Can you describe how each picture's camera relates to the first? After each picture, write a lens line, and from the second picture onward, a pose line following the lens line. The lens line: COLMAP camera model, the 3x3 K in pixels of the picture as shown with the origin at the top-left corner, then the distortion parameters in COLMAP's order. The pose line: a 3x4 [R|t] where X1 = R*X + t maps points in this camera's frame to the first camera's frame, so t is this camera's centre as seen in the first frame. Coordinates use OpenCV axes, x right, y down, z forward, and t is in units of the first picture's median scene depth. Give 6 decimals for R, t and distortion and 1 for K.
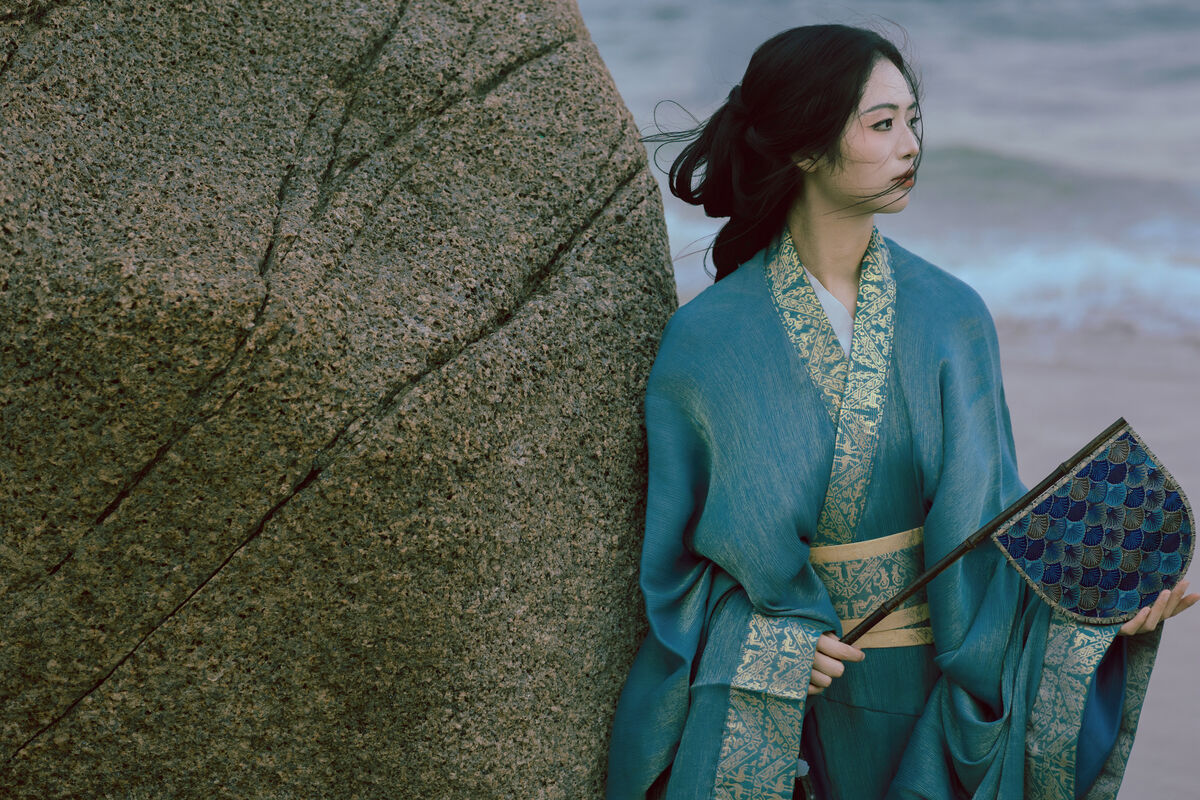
lens RADIAL K [[3084.4, 0, 601.2], [0, 3084.4, 402.4], [0, 0, 1]] dist [-0.144831, 0.000000]
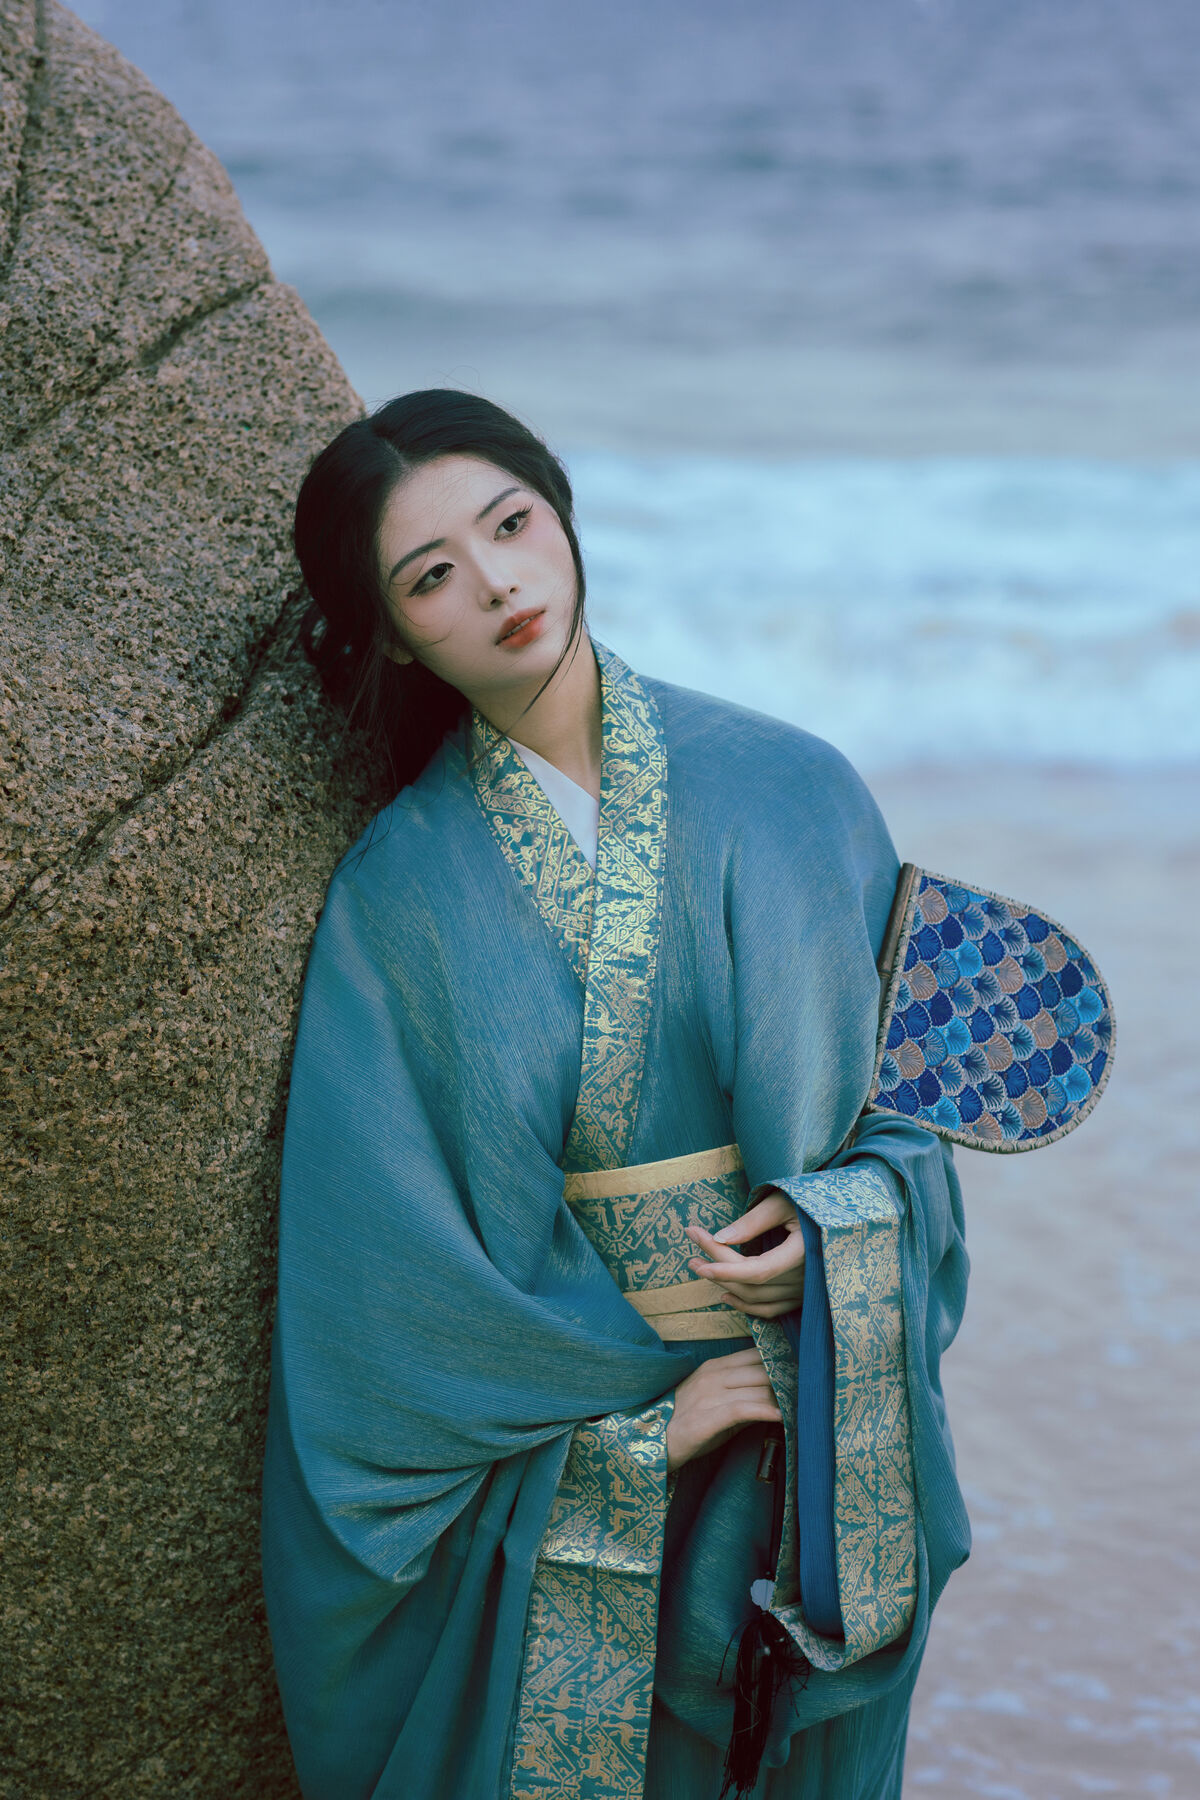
lens RADIAL K [[4626.6, 0, 599.3], [0, 4626.6, 896.3], [0, 0, 1]] dist [-0.144831, 0.000000]
pose [[0.976661, -0.026890, 0.213098, -0.164453], [0.026739, 0.999636, 0.003589, 0.009834], [-0.213117, 0.002193, 0.977024, 0.049877]]
